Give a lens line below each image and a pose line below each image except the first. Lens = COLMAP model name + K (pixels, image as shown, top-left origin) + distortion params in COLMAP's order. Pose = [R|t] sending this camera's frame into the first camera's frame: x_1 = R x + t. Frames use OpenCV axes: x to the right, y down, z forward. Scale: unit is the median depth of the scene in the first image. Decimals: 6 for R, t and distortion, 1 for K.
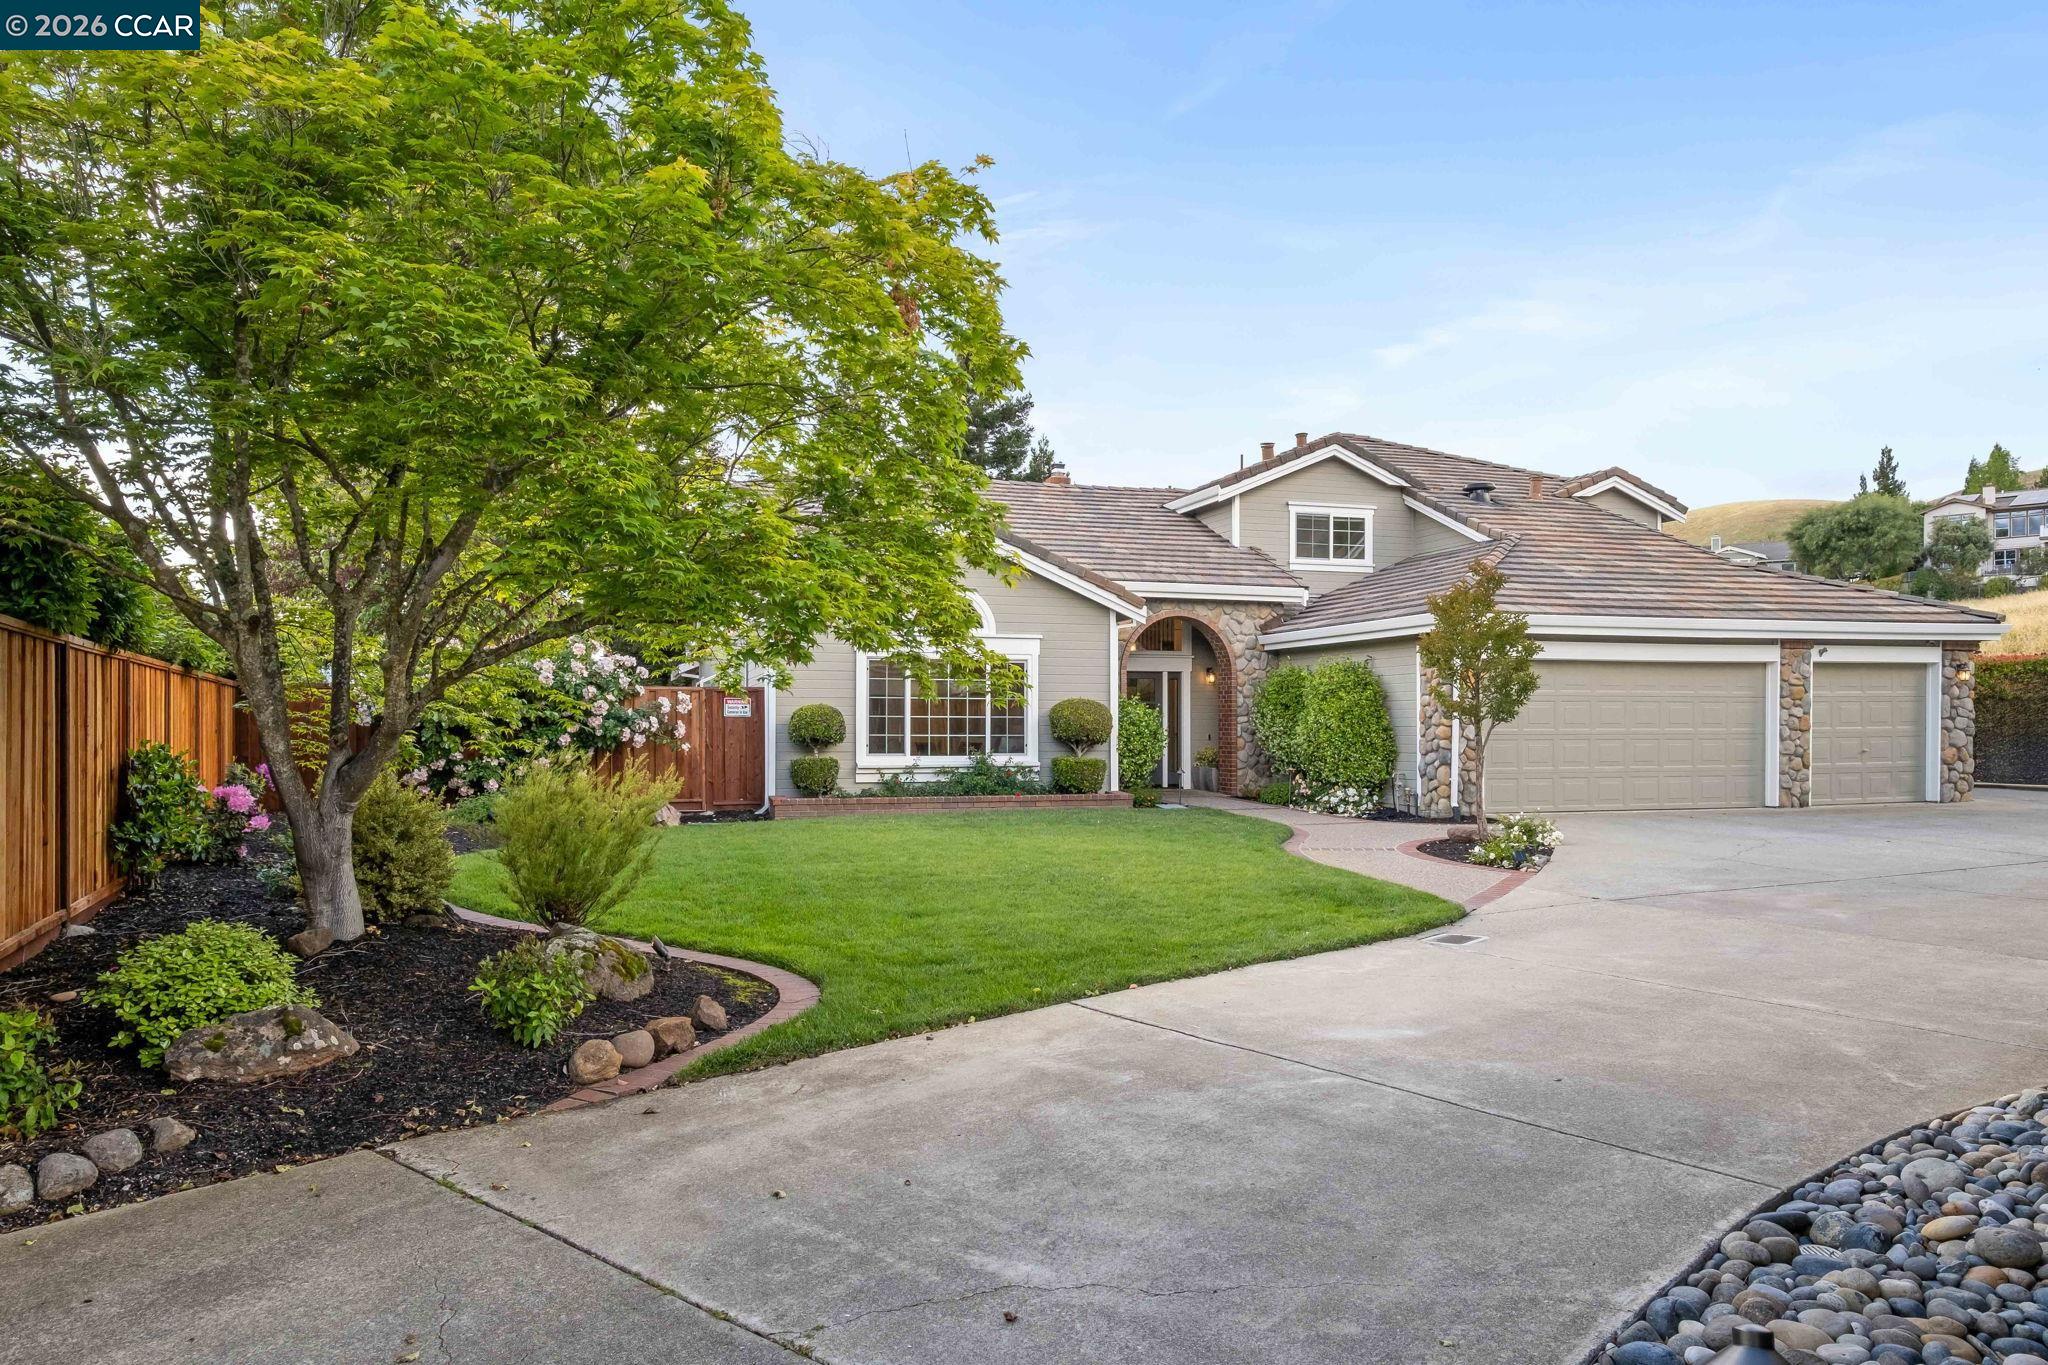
lens RADIAL K [[1632.1, 0, 1016.8], [0, 1632.1, 711.4], [0, 0, 1]] dist [-0.002362, 0.015389]
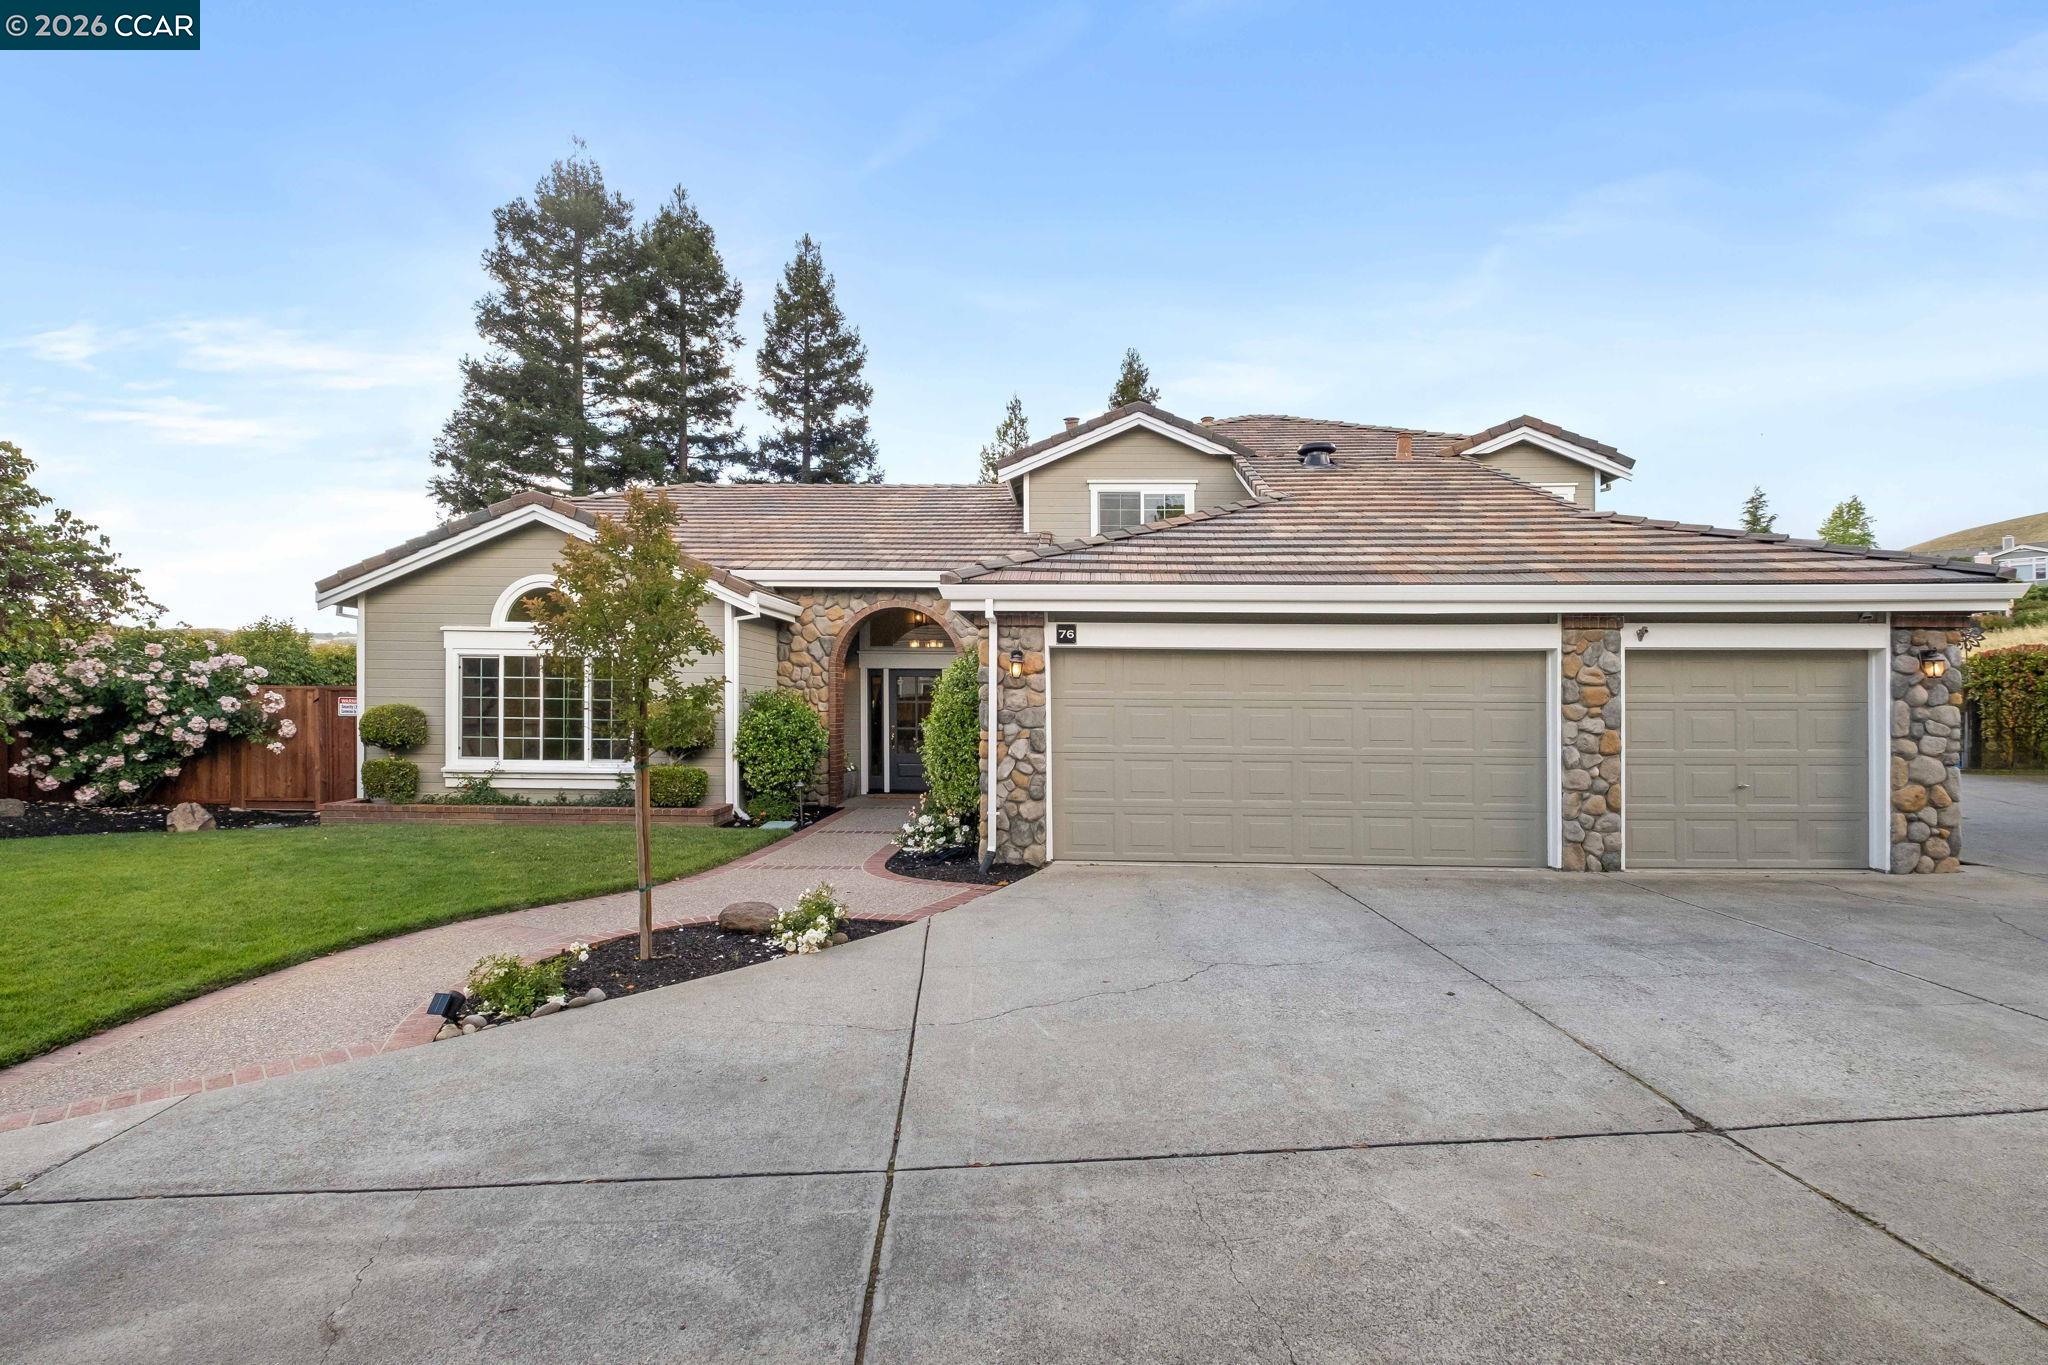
lens RADIAL K [[1091.8, 0, 1039.7], [0, 1091.8, 684.4], [0, 0, 1]] dist [-0.003022, -0.001976]
pose [[0.928621, 0.000398, -0.371030, 0.422976], [-0.005576, 0.999901, -0.012882, -0.008988], [0.370988, 0.014031, 0.928532, 0.500106]]
